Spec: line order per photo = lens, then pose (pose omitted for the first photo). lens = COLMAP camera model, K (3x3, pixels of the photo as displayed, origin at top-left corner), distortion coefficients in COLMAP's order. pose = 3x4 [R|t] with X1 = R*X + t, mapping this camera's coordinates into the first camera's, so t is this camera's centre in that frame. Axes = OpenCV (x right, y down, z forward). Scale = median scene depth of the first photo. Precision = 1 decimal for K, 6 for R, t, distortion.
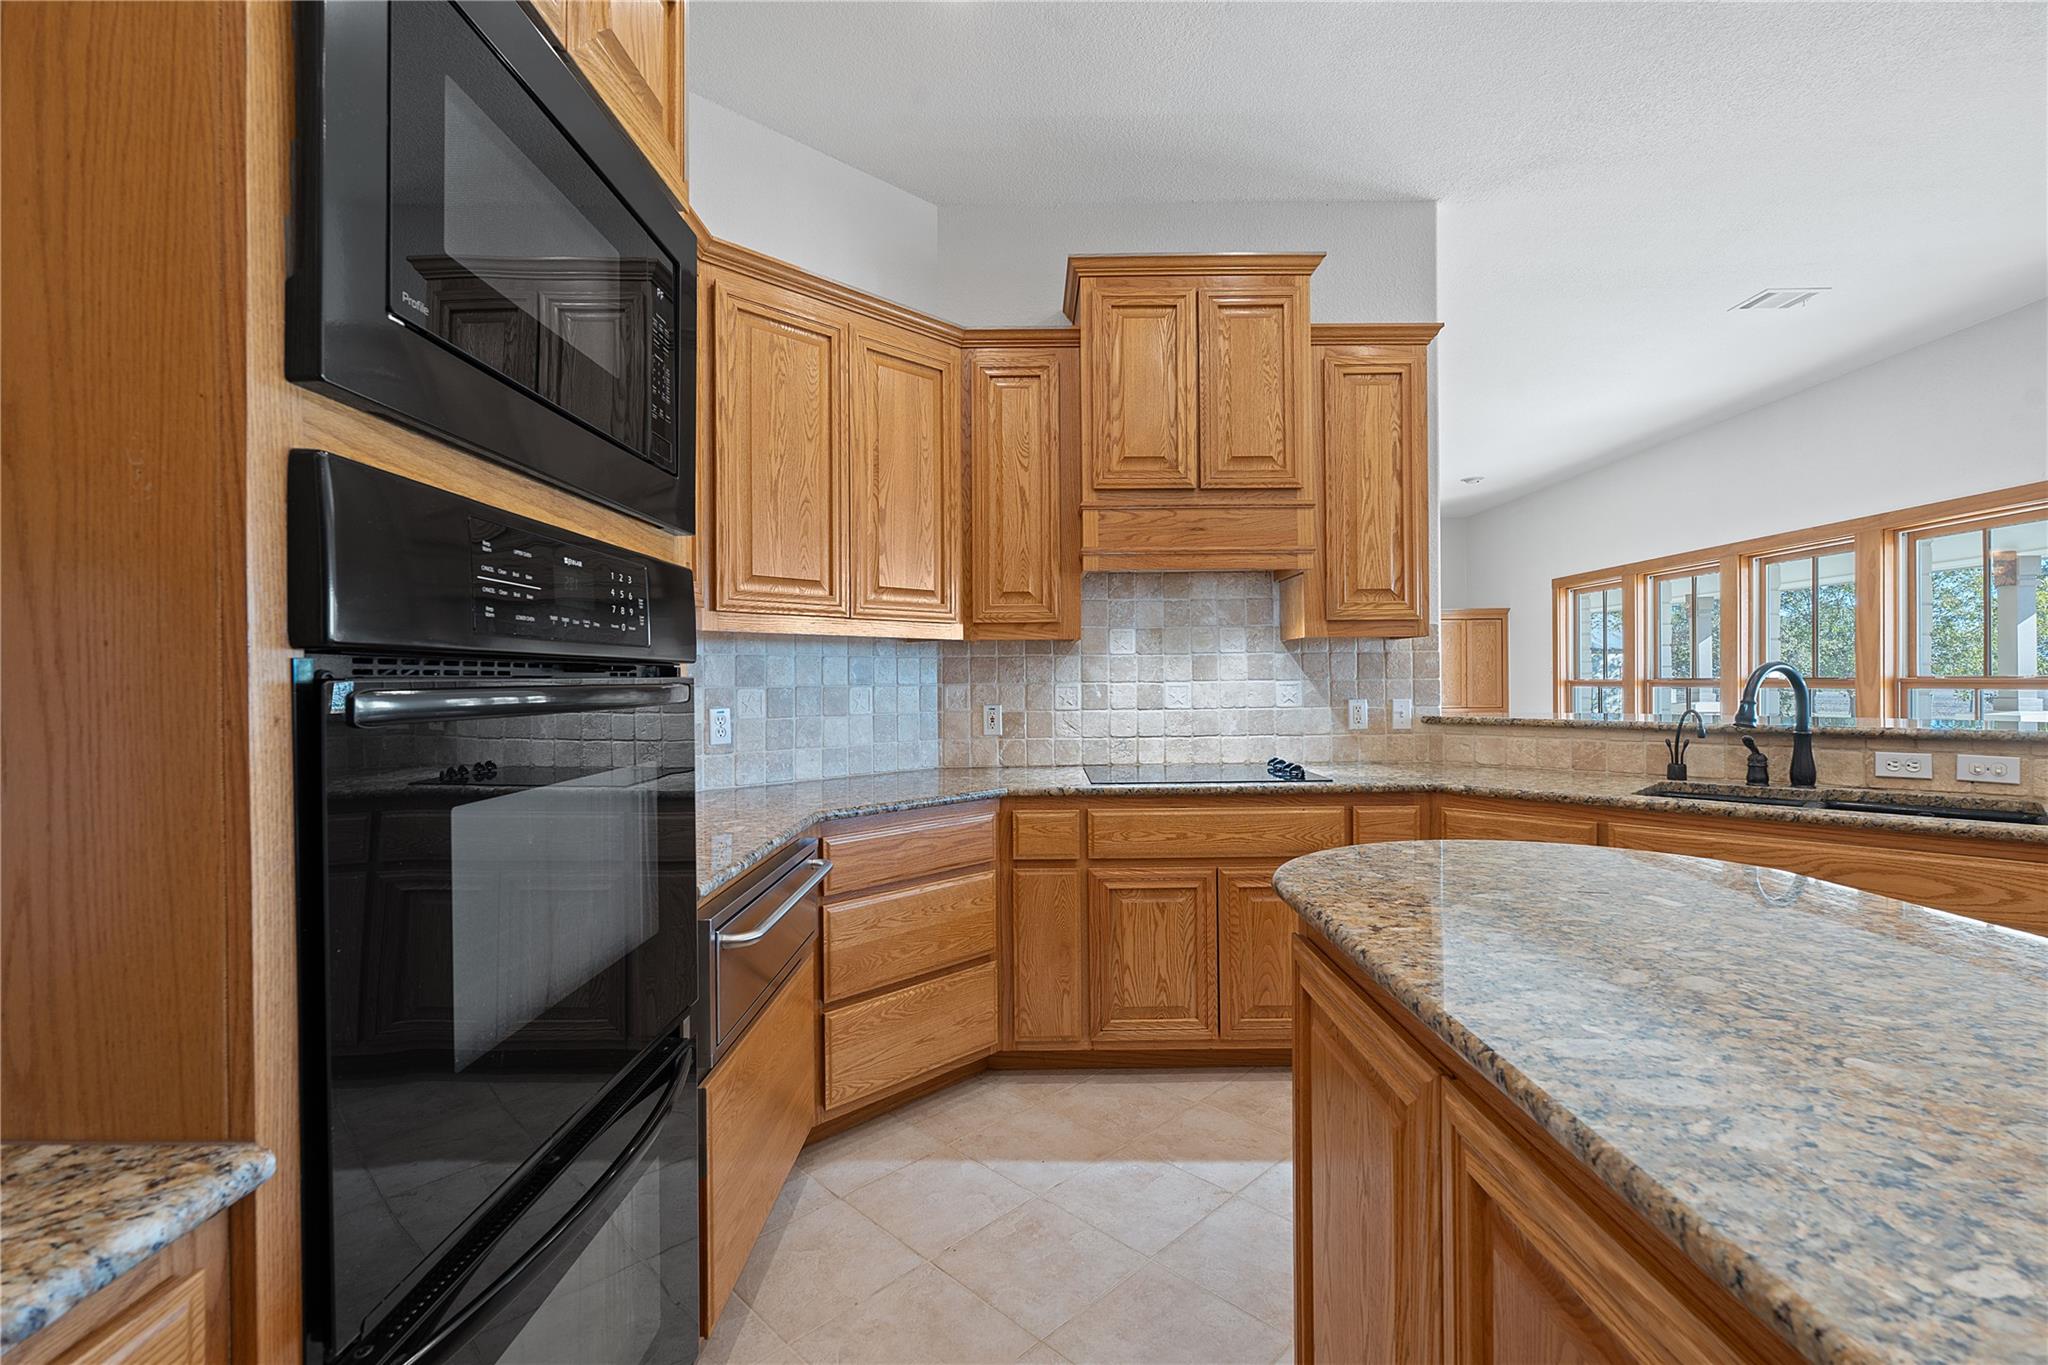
lens RADIAL K [[903.8, 0, 1017.1], [0, 903.8, 677.5], [0, 0, 1]] dist [-0.010026, 0.000756]
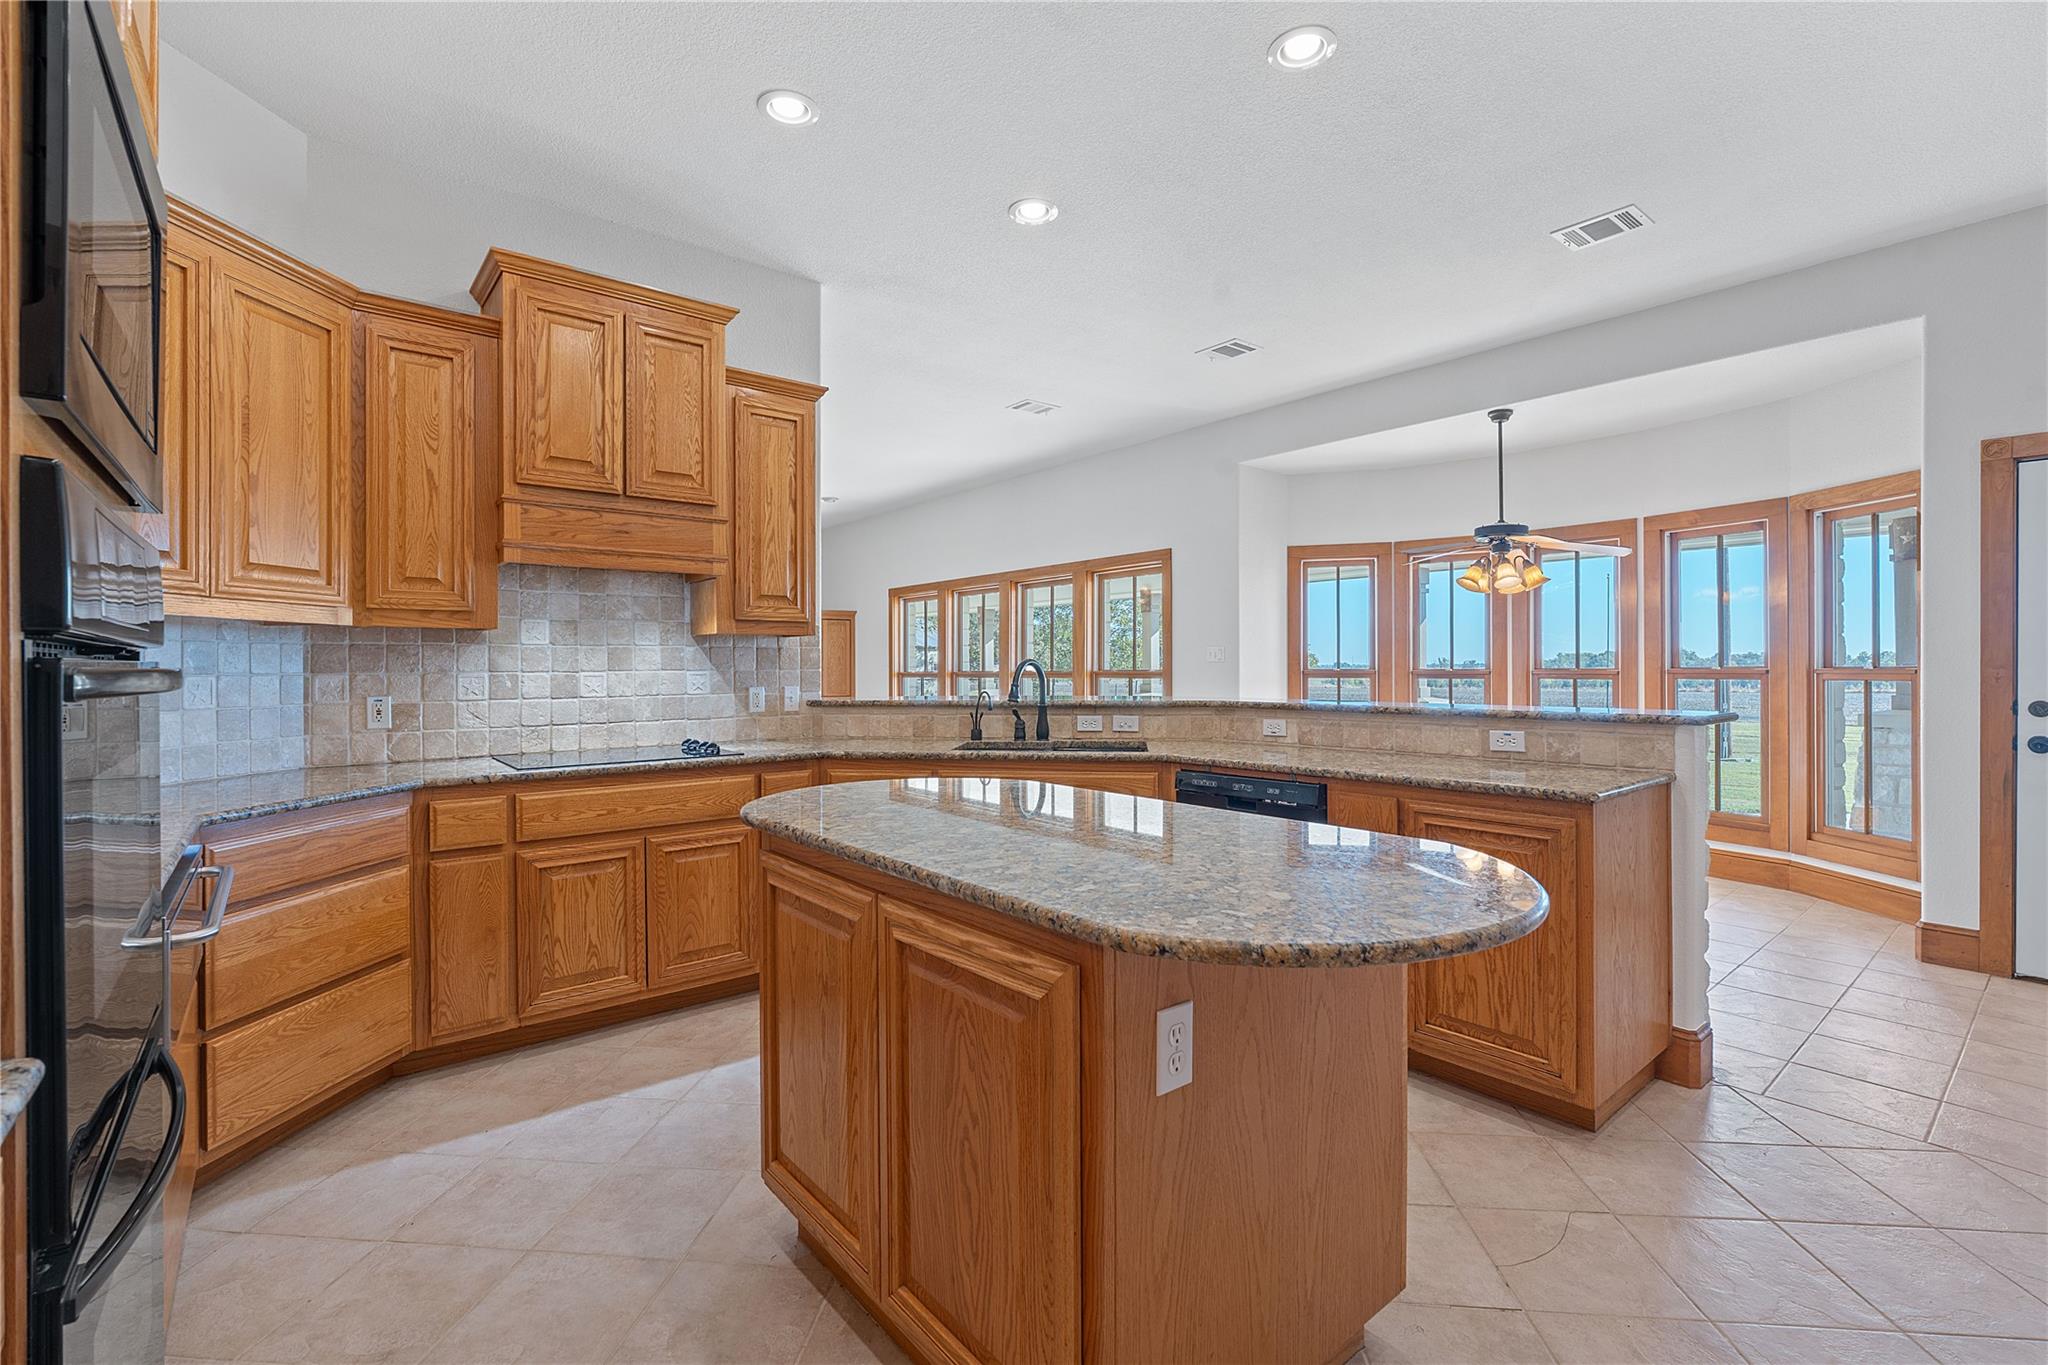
lens RADIAL K [[903.8, 0, 1017.1], [0, 903.8, 677.5], [0, 0, 1]] dist [-0.010026, 0.000756]
pose [[0.774205, -0.001340, 0.632934, -0.122321], [-0.004054, 0.999967, 0.007076, 0.002458], [-0.632922, -0.008044, 0.774174, -0.150149]]
